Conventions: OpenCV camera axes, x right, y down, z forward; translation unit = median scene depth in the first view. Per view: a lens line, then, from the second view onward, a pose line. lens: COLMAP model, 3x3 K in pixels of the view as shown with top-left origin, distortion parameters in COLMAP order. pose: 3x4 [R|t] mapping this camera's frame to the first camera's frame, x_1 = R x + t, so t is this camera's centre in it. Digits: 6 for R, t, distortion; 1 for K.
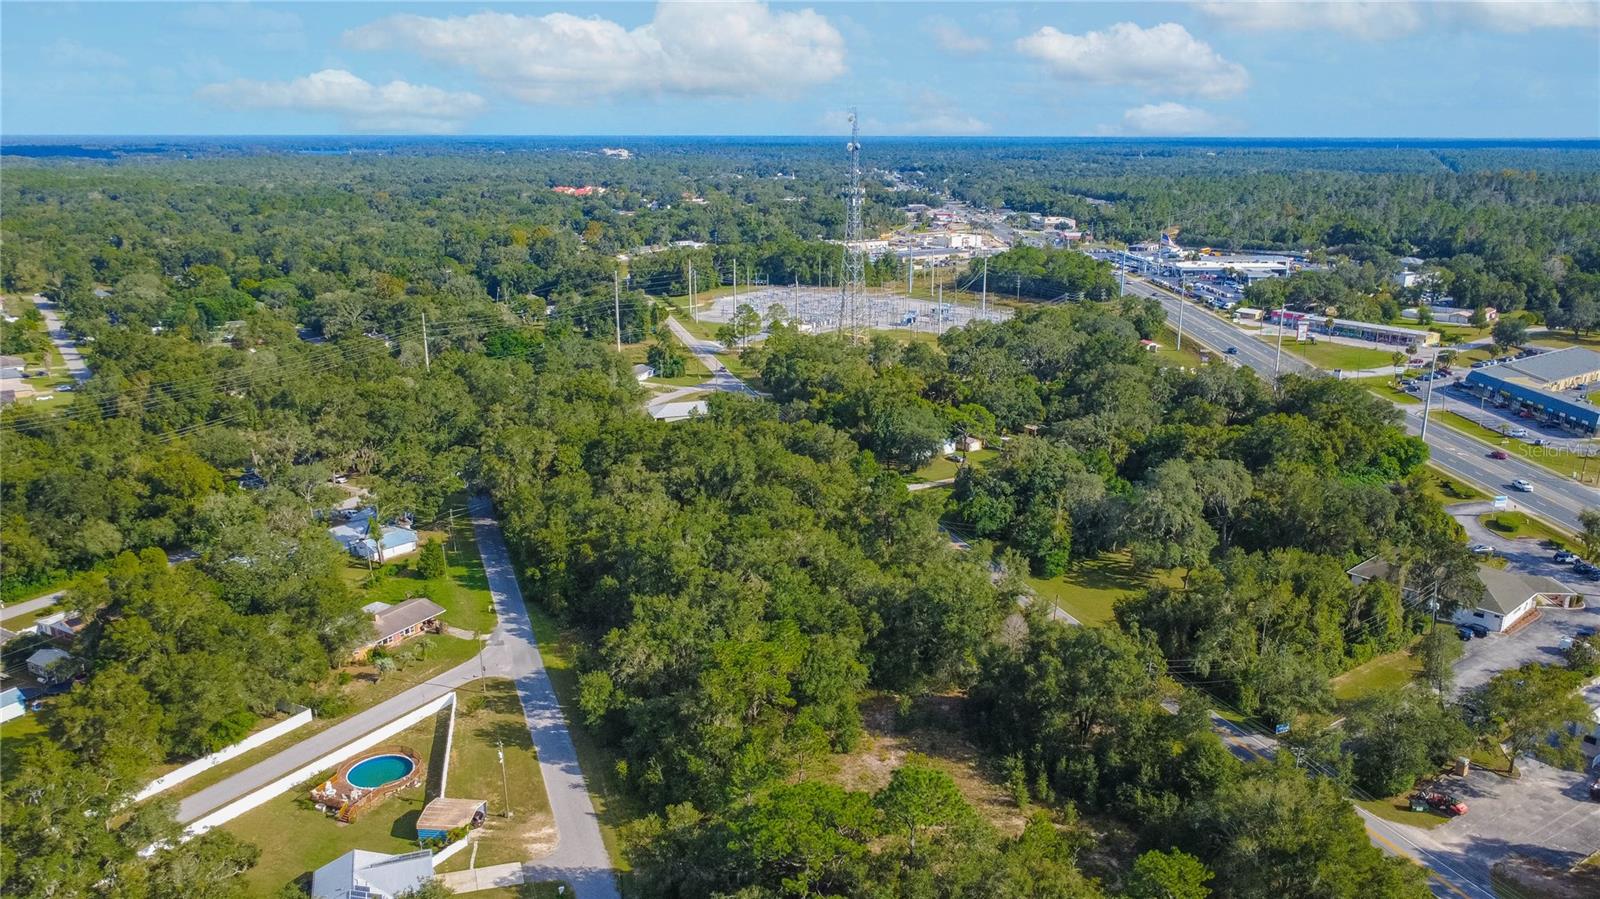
lens RADIAL K [[1128.5, 0, 800.0], [0, 1128.5, 489.1], [0, 0, 1]] dist [-0.000834, 0.002304]
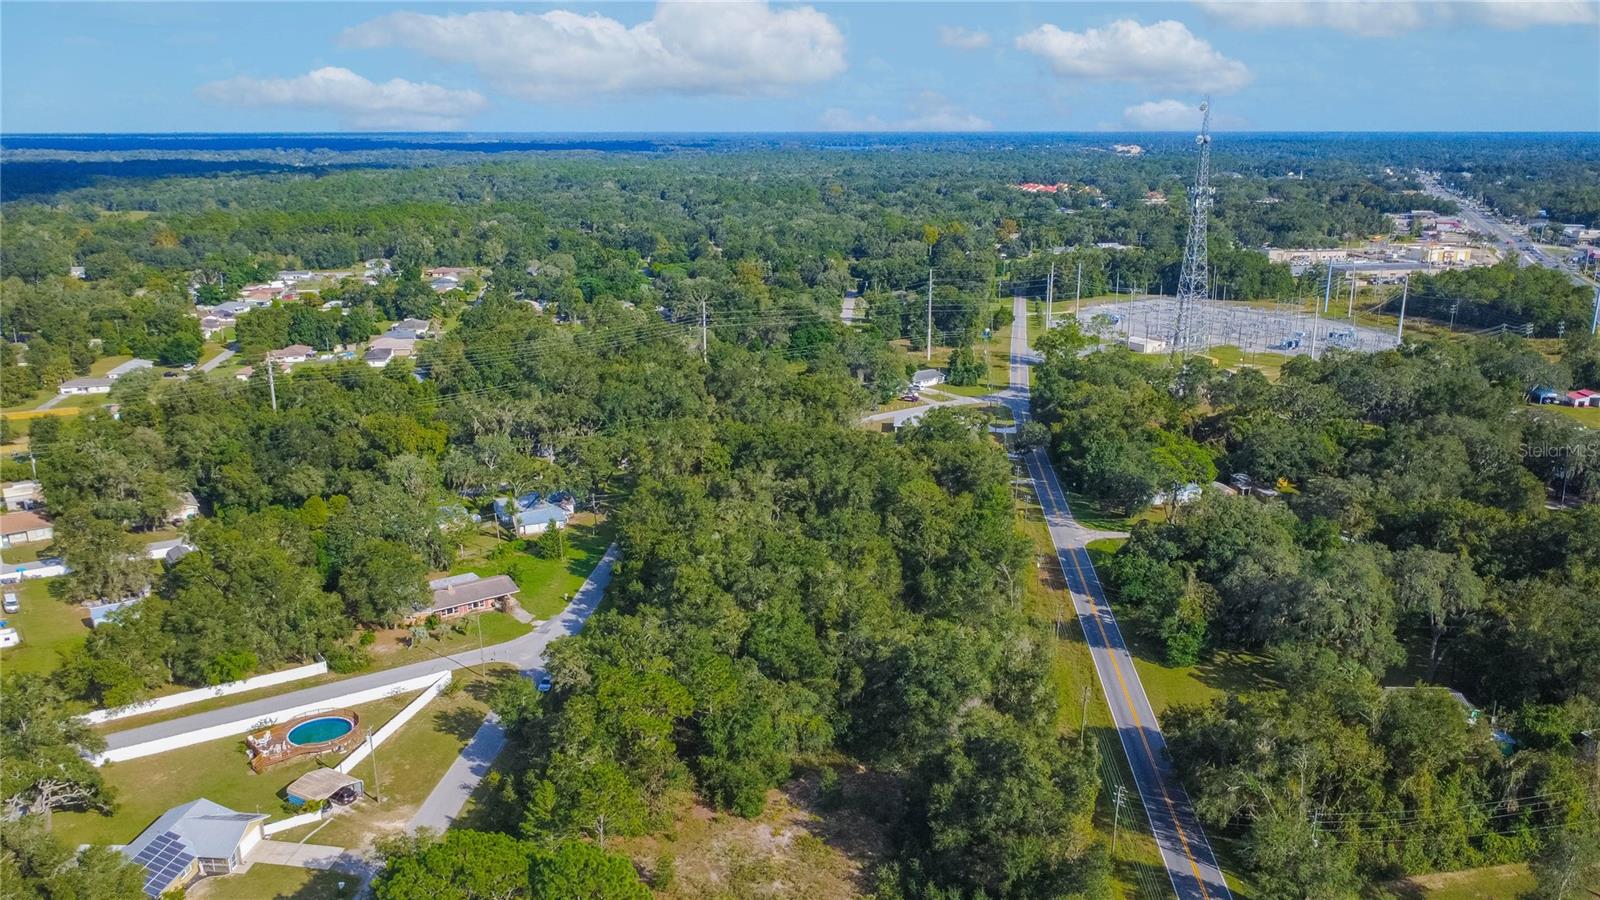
lens RADIAL K [[1166.5, 0, 800.0], [0, 1166.5, 450.0], [0, 0, 1]] dist [-0.000162, 0.002584]
pose [[0.912381, 0.106391, -0.395274, 0.270511], [-0.120985, 0.992581, -0.012099, -0.031100], [0.391054, 0.058861, 0.918484, 0.102172]]
